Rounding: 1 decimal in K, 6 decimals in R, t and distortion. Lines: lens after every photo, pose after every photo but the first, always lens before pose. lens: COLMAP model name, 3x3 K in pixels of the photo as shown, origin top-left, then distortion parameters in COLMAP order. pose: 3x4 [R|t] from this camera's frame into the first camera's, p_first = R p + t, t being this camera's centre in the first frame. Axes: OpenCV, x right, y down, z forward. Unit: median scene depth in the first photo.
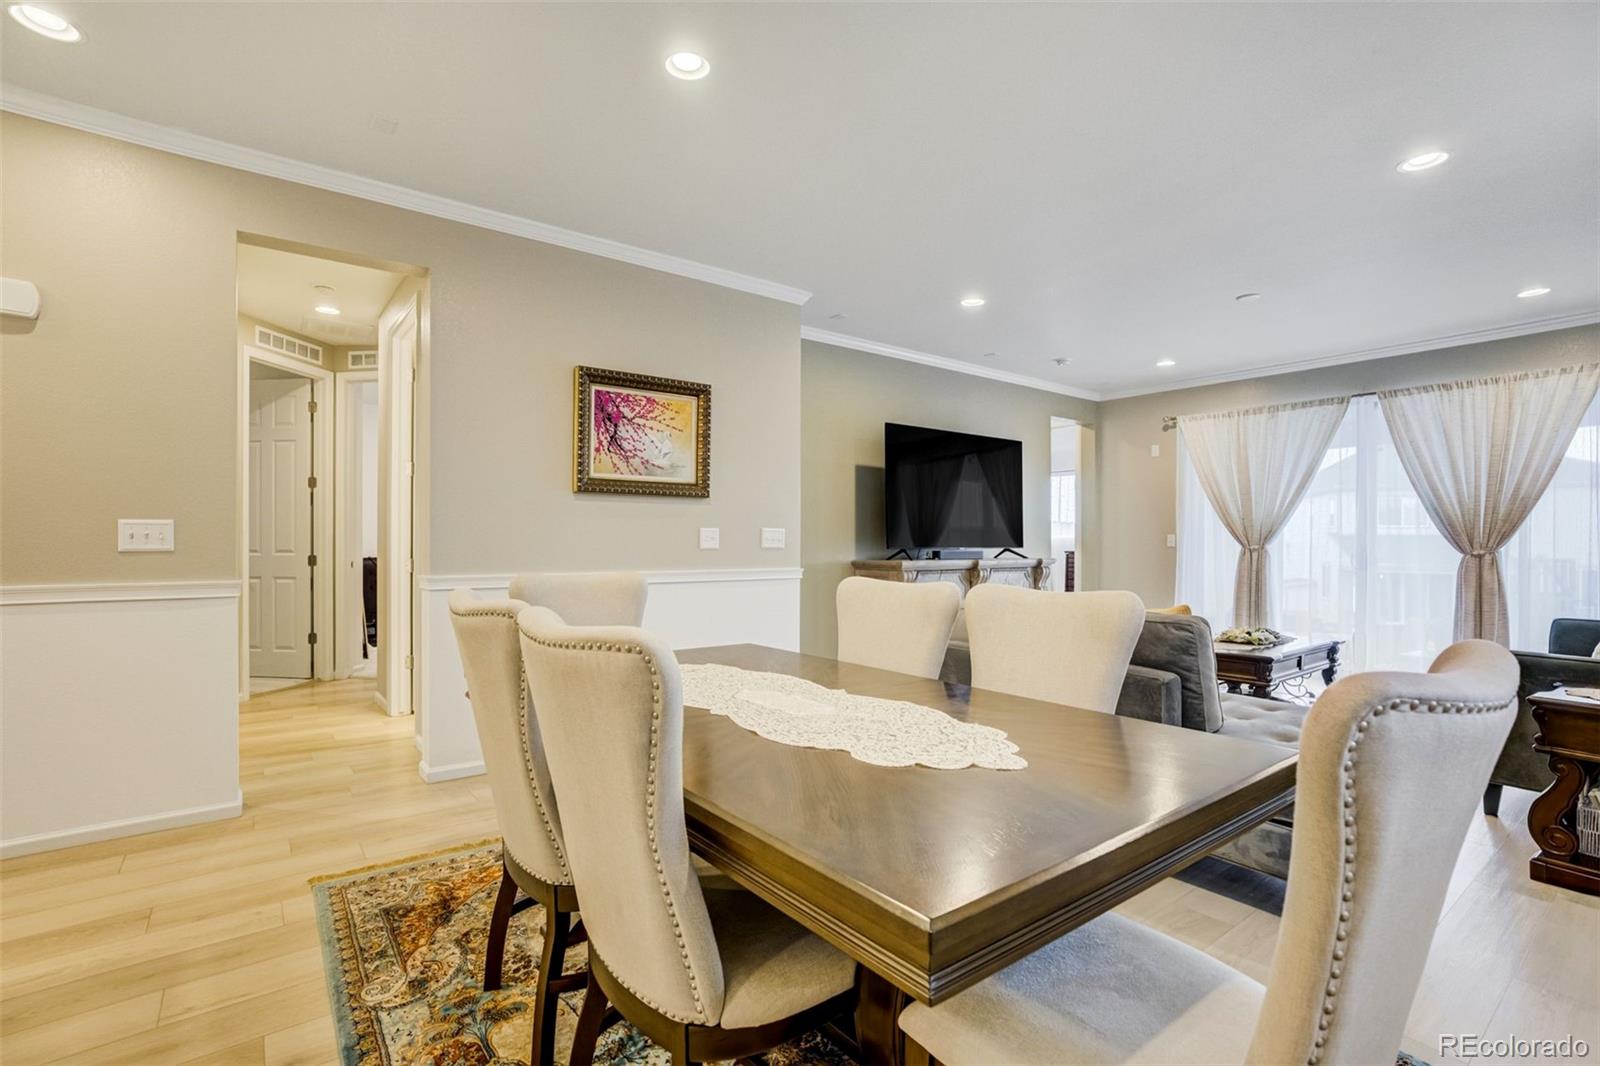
lens RADIAL K [[744.0, 0, 810.6], [0, 744.0, 535.7], [0, 0, 1]] dist [-0.030958, 0.014127]
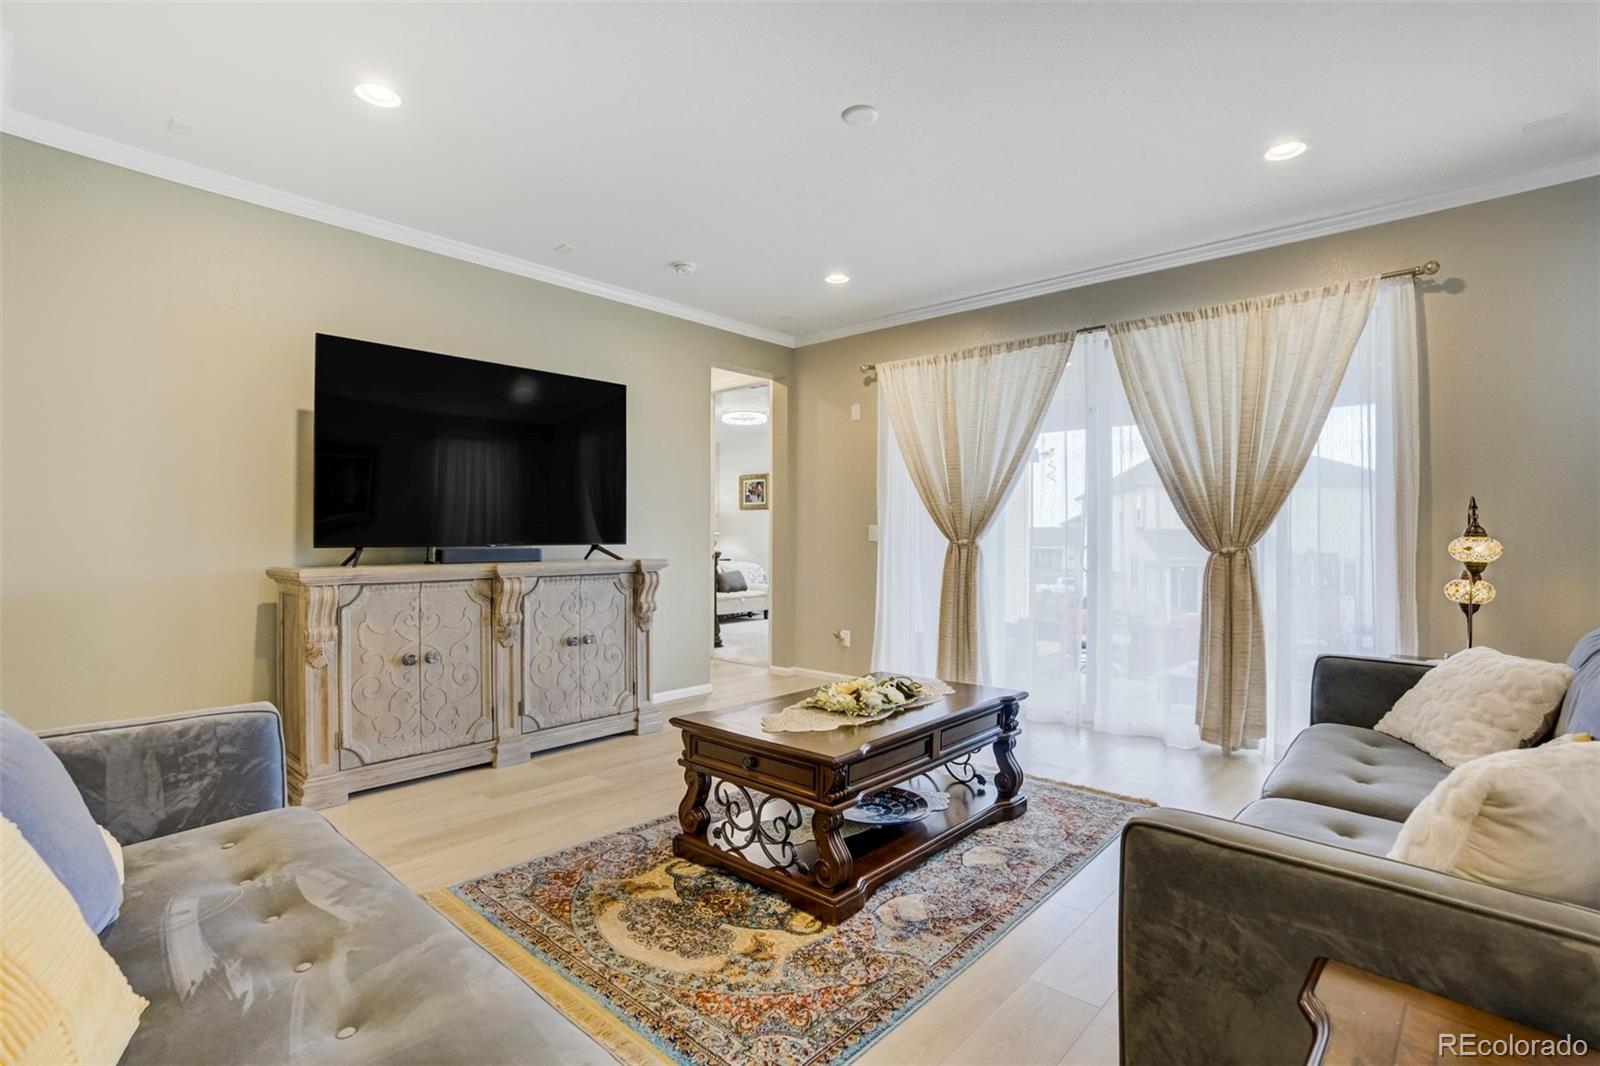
lens RADIAL K [[744.0, 0, 808.2], [0, 744.0, 512.9], [0, 0, 1]] dist [-0.030958, 0.014127]
pose [[0.985832, 0.003272, 0.167703, 0.380503], [-0.000204, 0.999832, -0.018308, 0.000880], [-0.167735, 0.018015, 0.985667, 0.354830]]
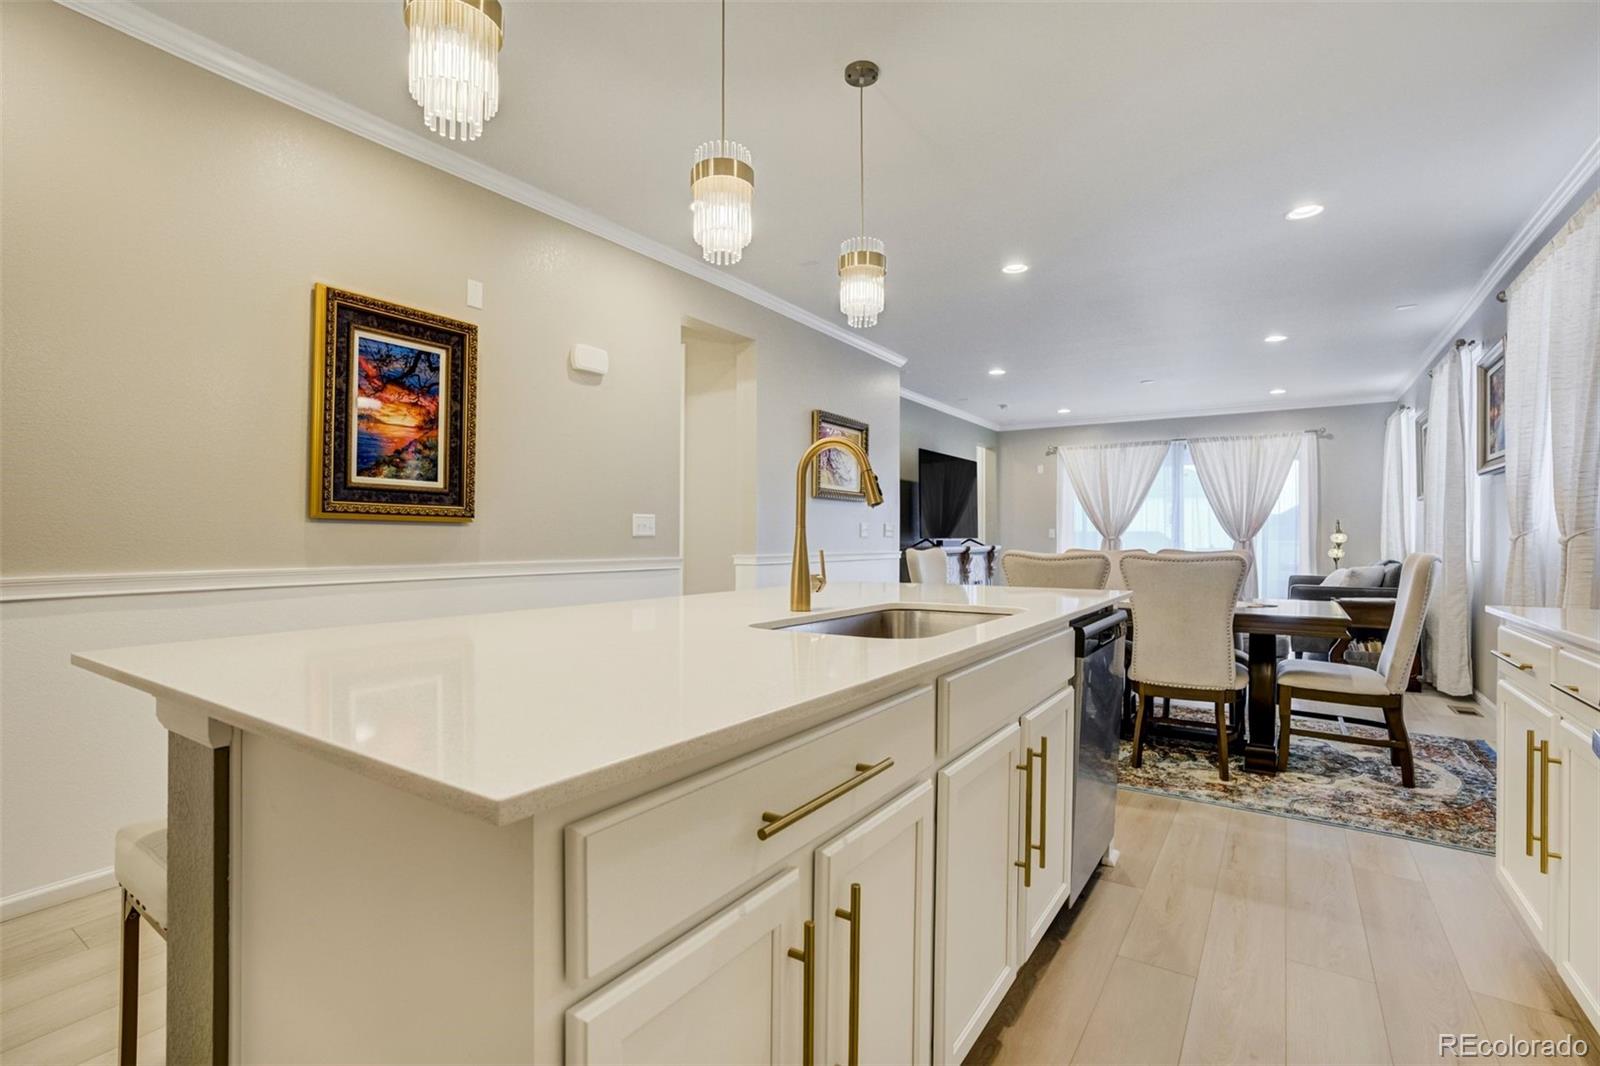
lens RADIAL K [[744.0, 0, 811.8], [0, 744.0, 524.3], [0, 0, 1]] dist [-0.030958, 0.014127]
pose [[0.944335, 0.004056, 0.328959, -0.537551], [-0.000523, 0.999941, -0.010828, 0.006719], [-0.328984, 0.010053, 0.944282, -0.248063]]
